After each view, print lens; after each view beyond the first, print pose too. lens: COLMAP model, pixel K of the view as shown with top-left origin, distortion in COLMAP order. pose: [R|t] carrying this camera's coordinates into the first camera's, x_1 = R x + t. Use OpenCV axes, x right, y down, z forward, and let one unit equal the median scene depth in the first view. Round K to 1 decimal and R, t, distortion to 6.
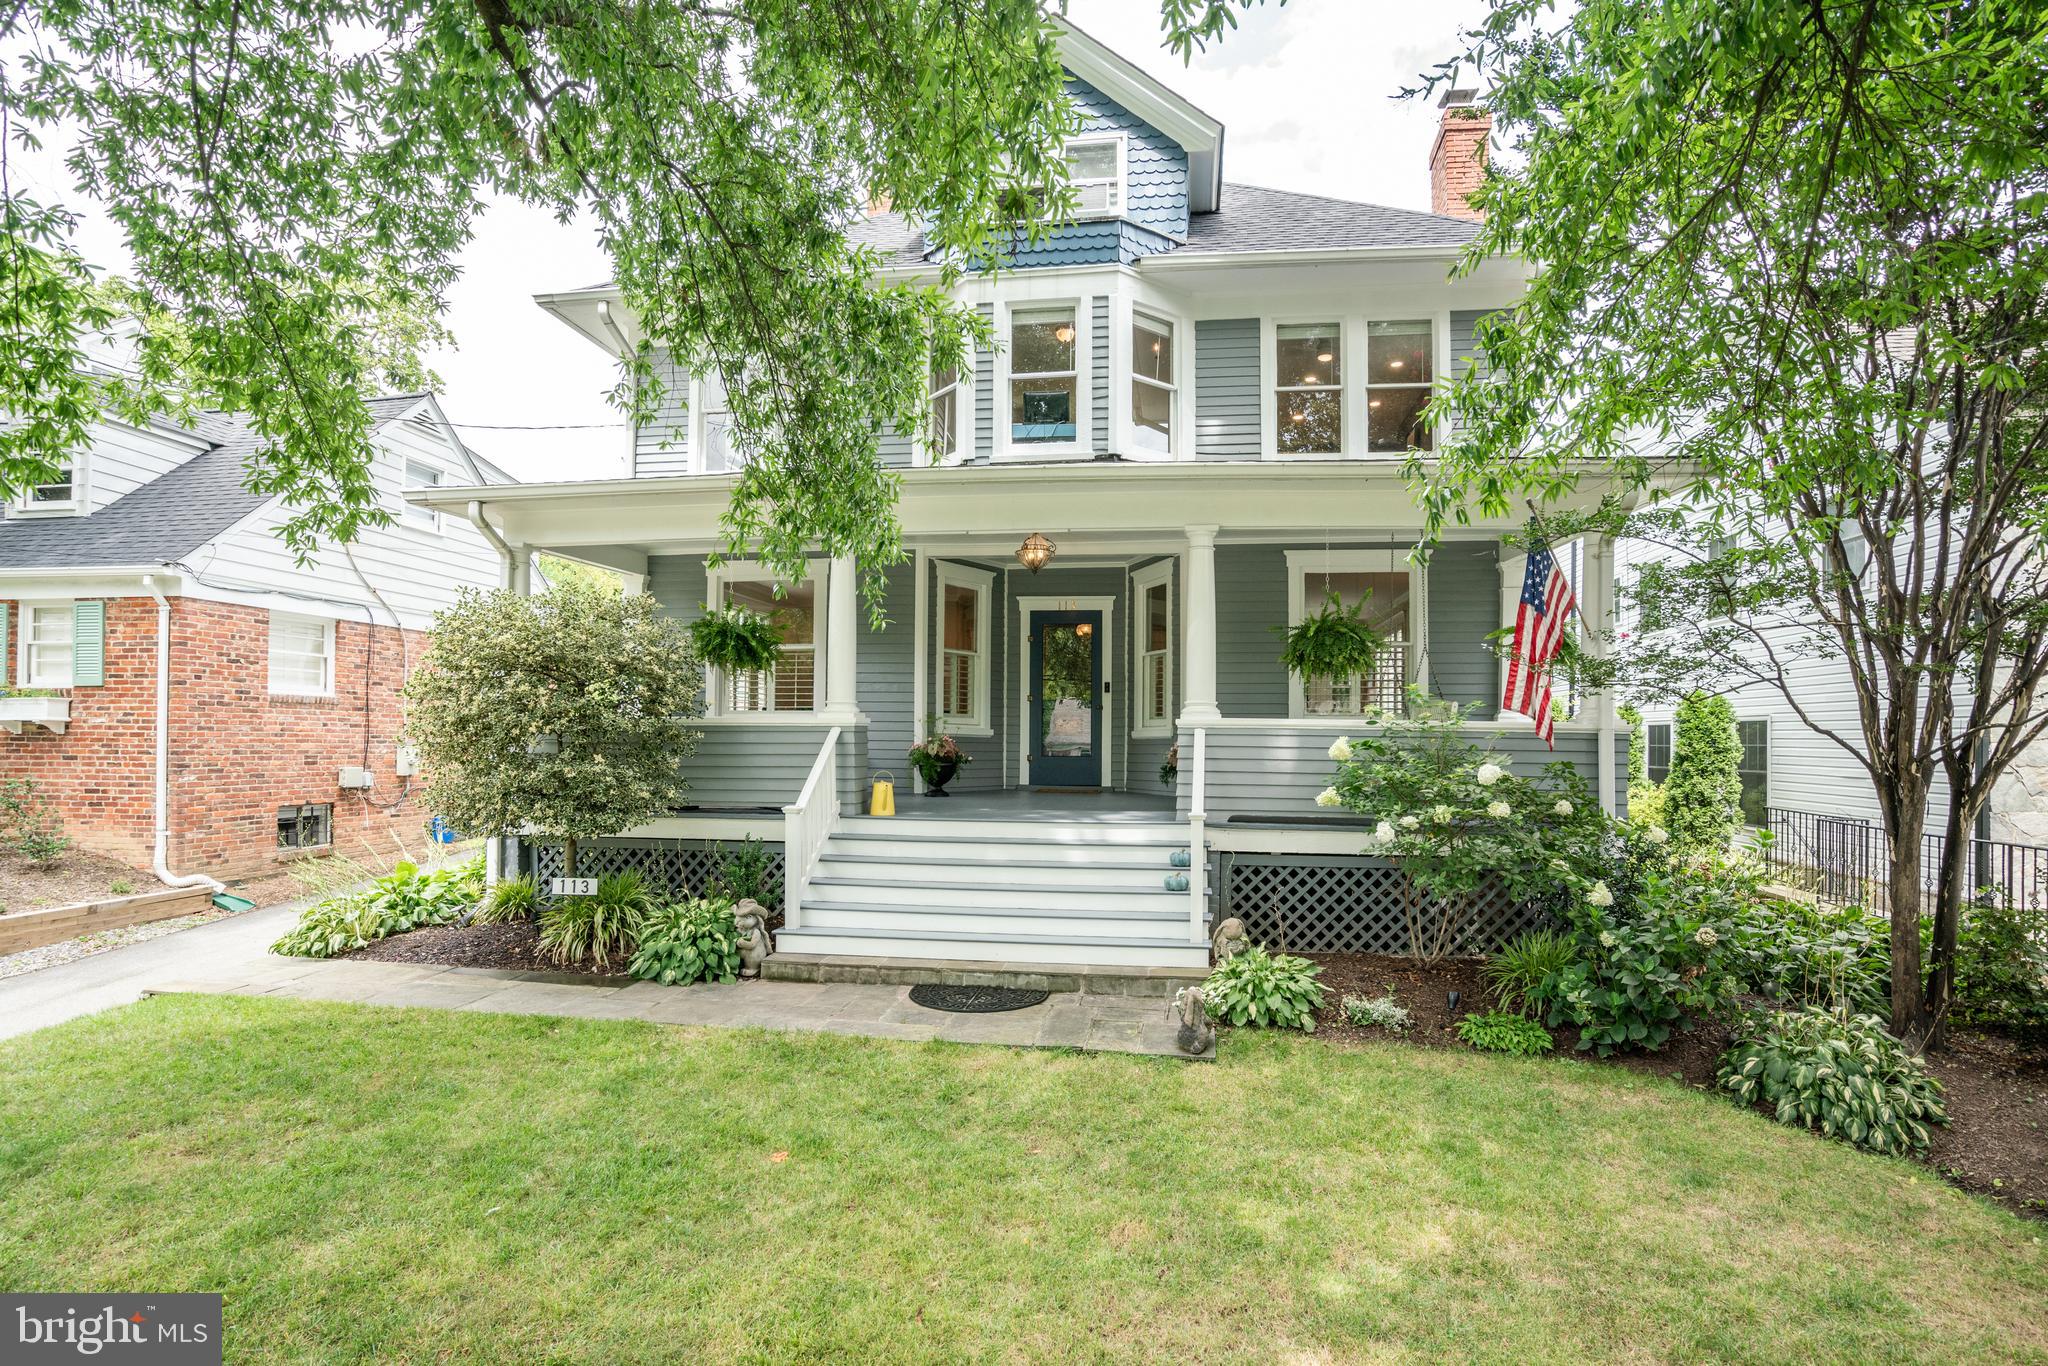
lens RADIAL K [[977.5, 0, 1054.9], [0, 977.5, 734.3], [0, 0, 1]] dist [-0.031688, 0.004202]
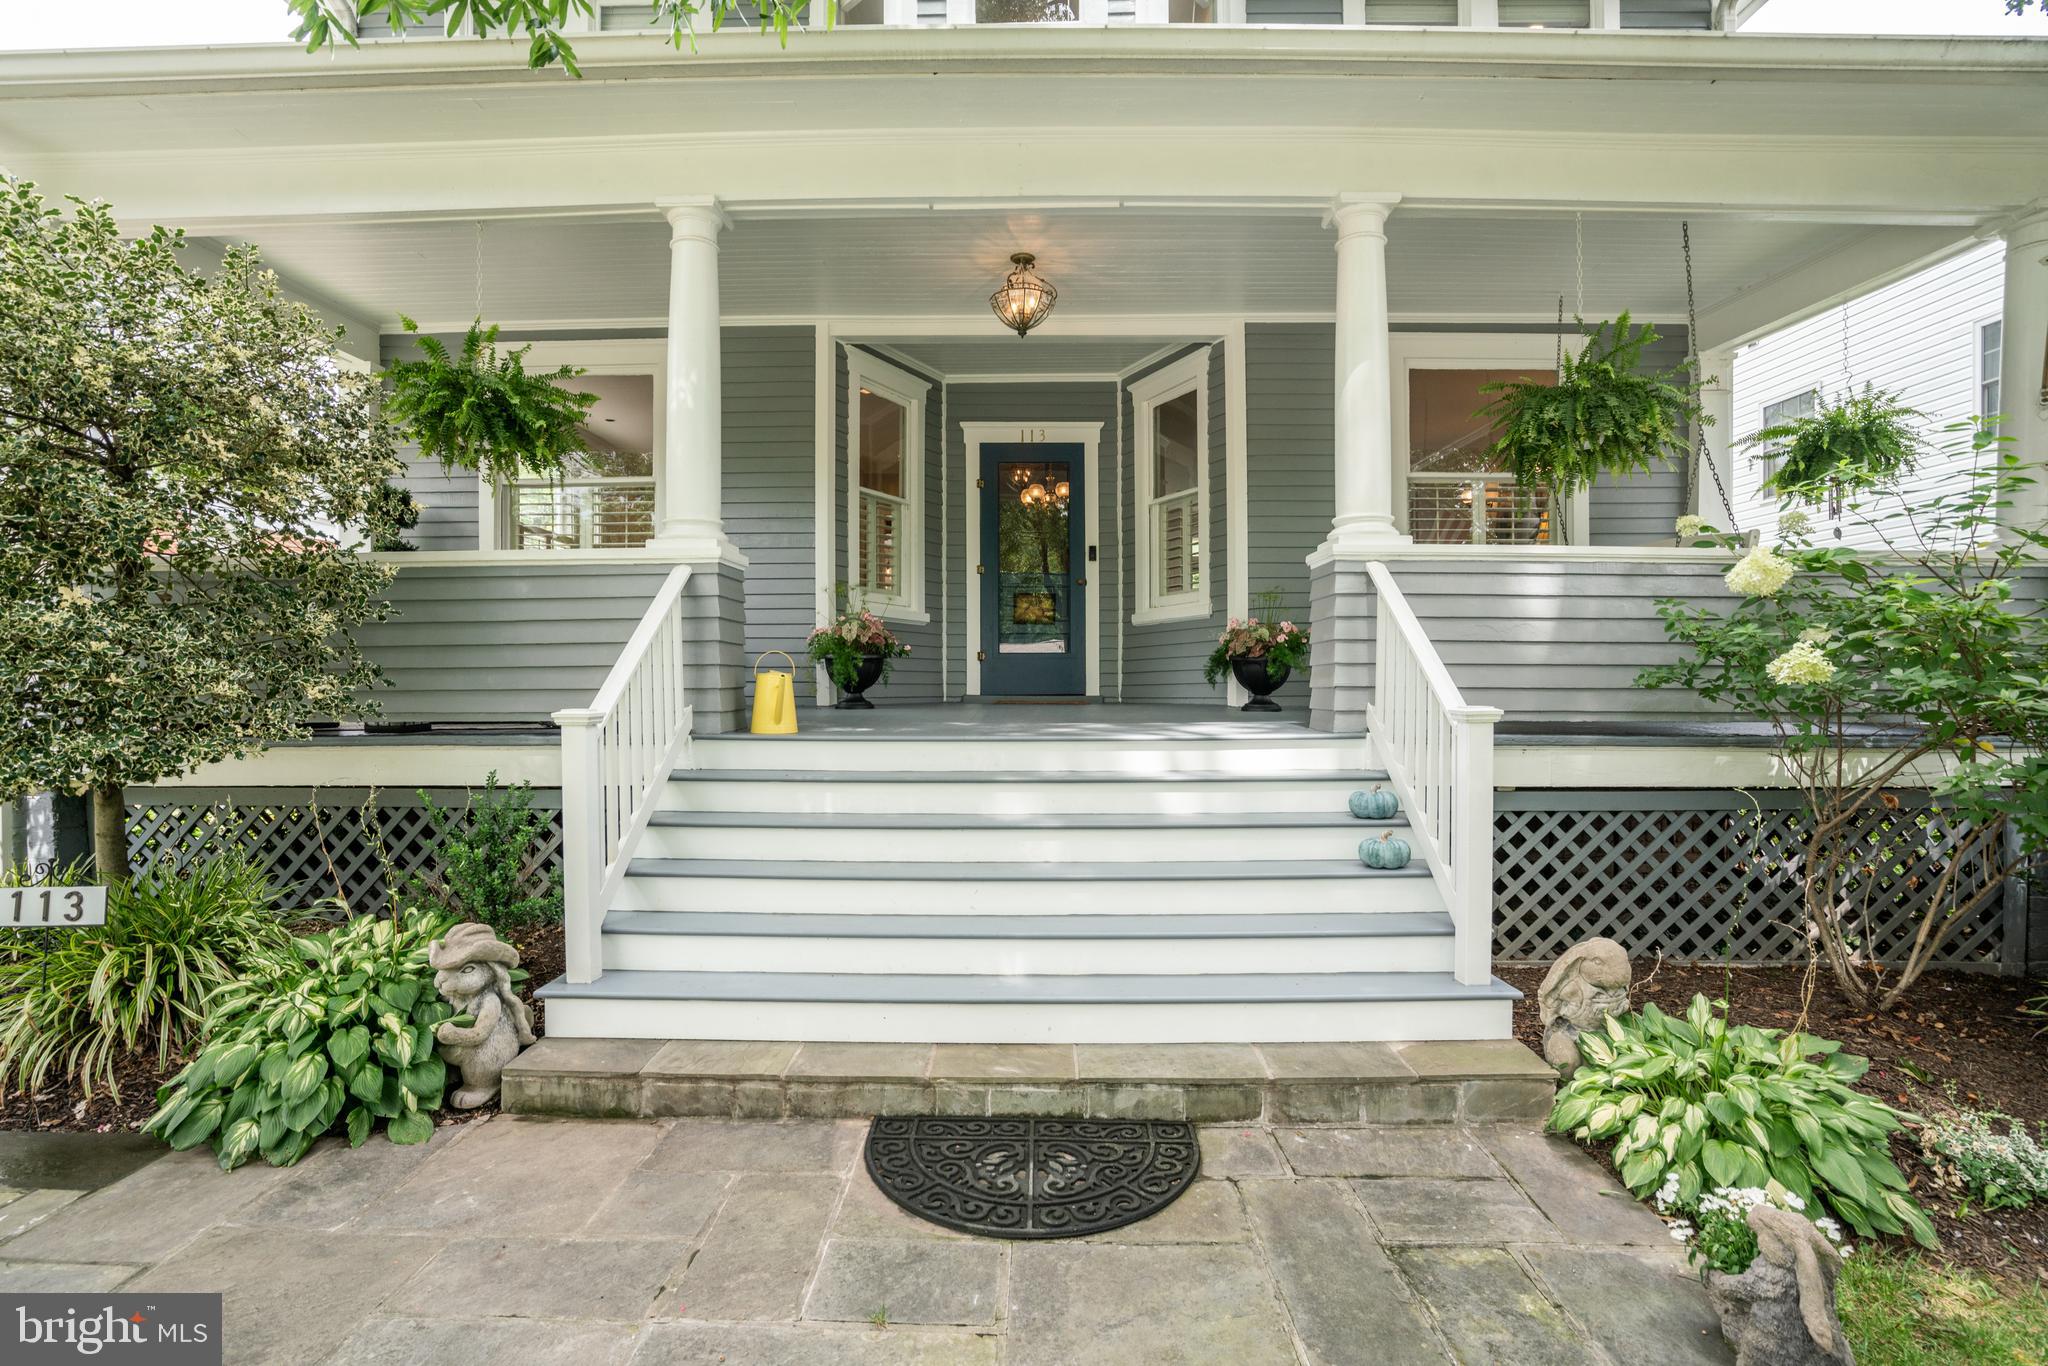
lens RADIAL K [[938.7, 0, 1026.8], [0, 938.7, 686.8], [0, 0, 1]] dist [-0.040008, 0.012272]
pose [[0.993468, -0.010347, 0.113642, -0.116967], [0.008586, 0.999835, 0.015982, 0.060086], [-0.113788, -0.014901, 0.993393, 0.571957]]
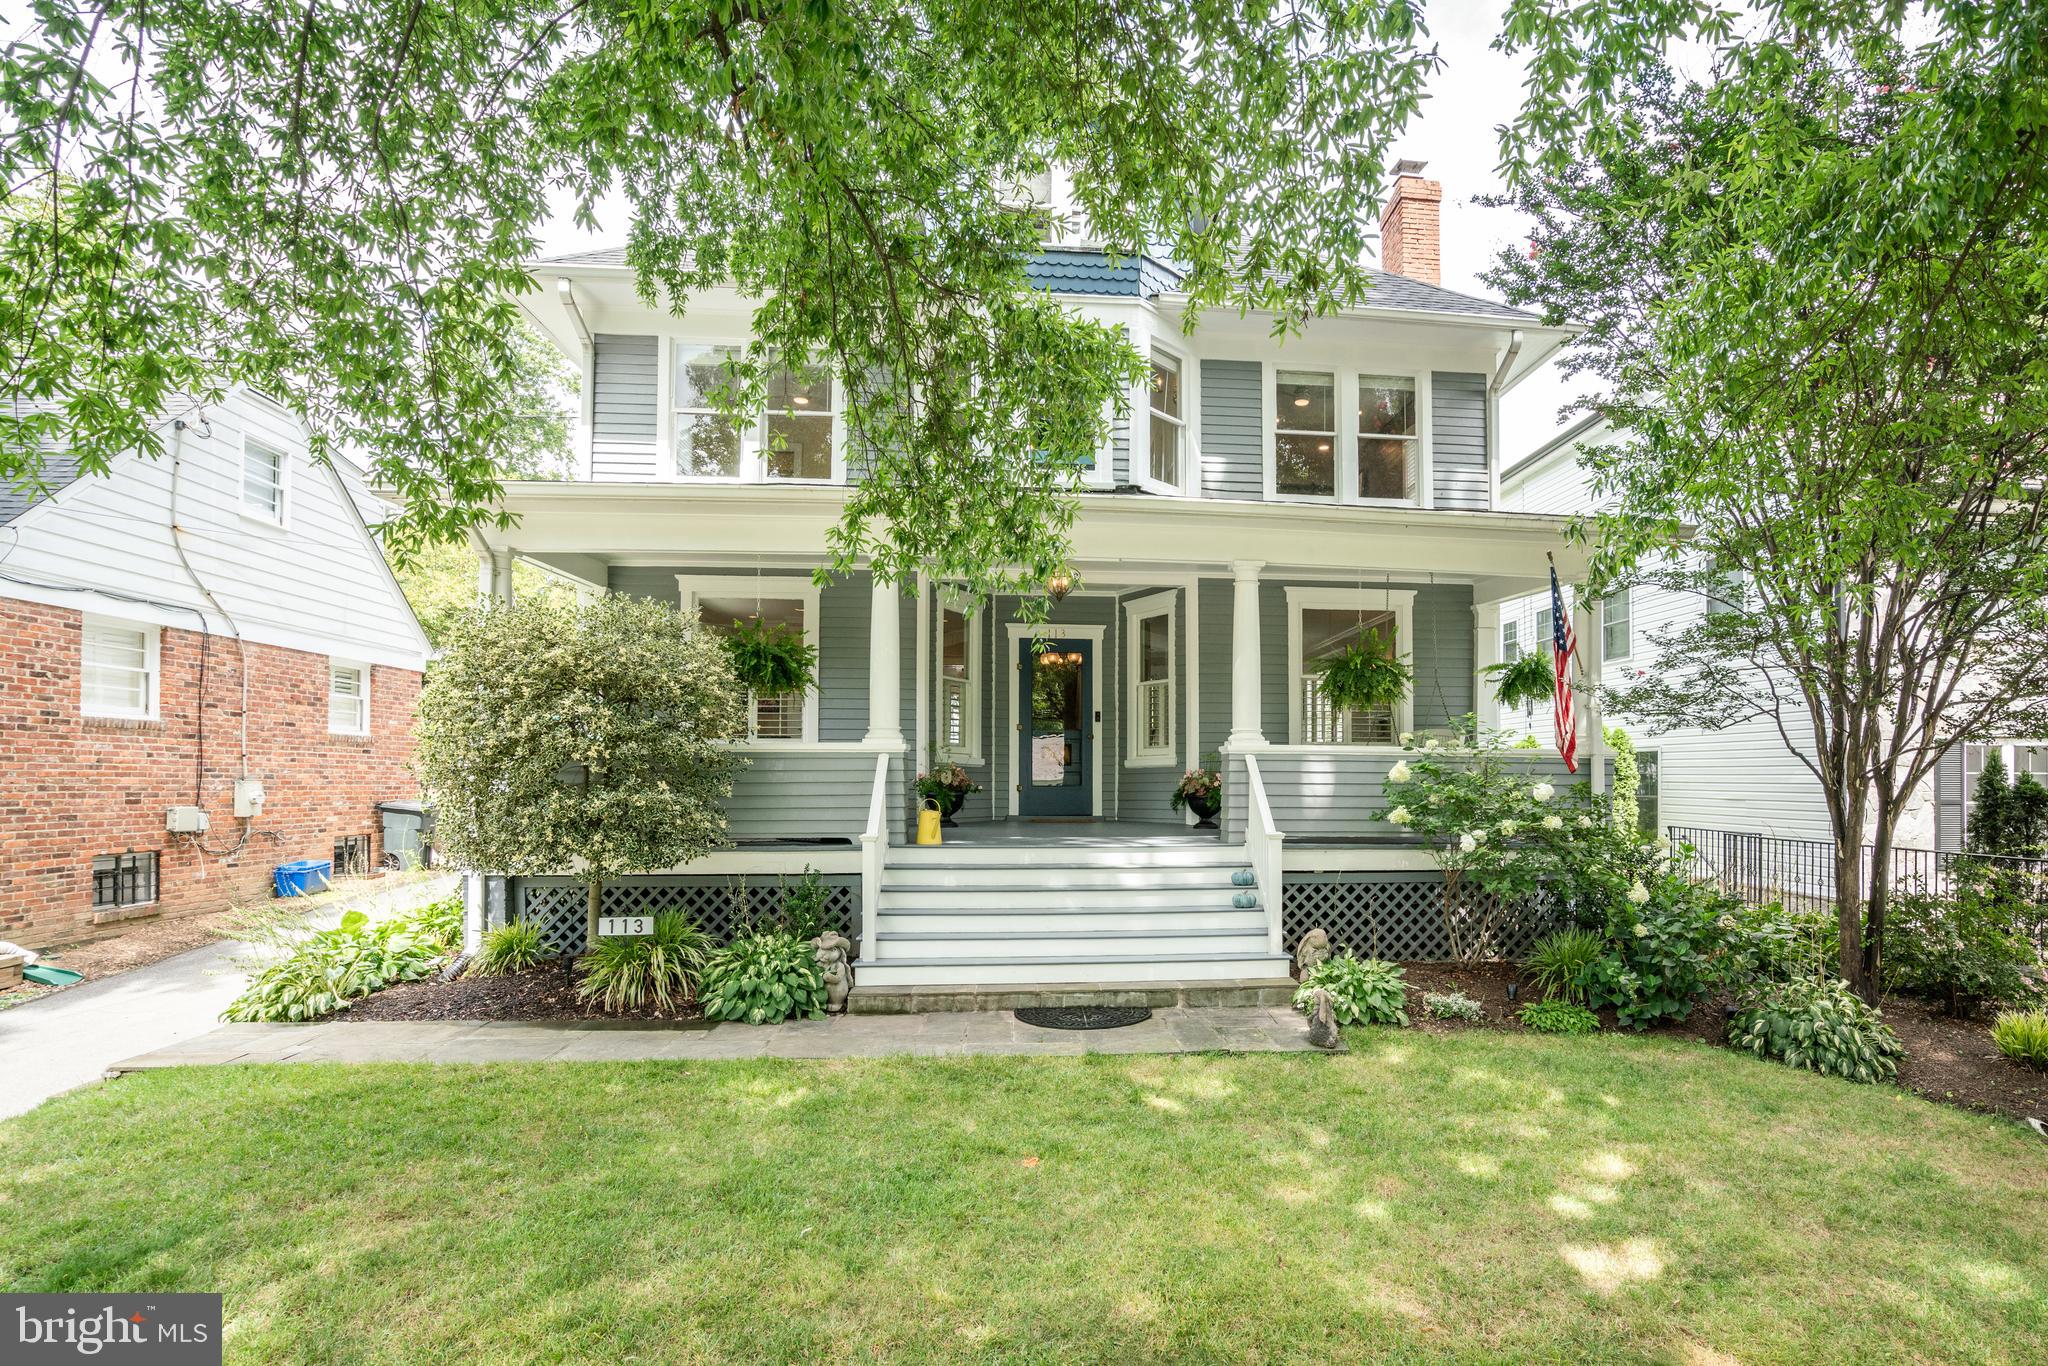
lens RADIAL K [[1030.7, 0, 1140.7], [0, 1030.7, 774.4], [0, 0, 1]] dist [-0.034536, 0.004234]
pose [[0.971123, -0.004468, 0.238539, -0.259752], [0.003708, 0.999987, 0.003634, 0.012024], [-0.238552, -0.002644, 0.971126, -0.053211]]
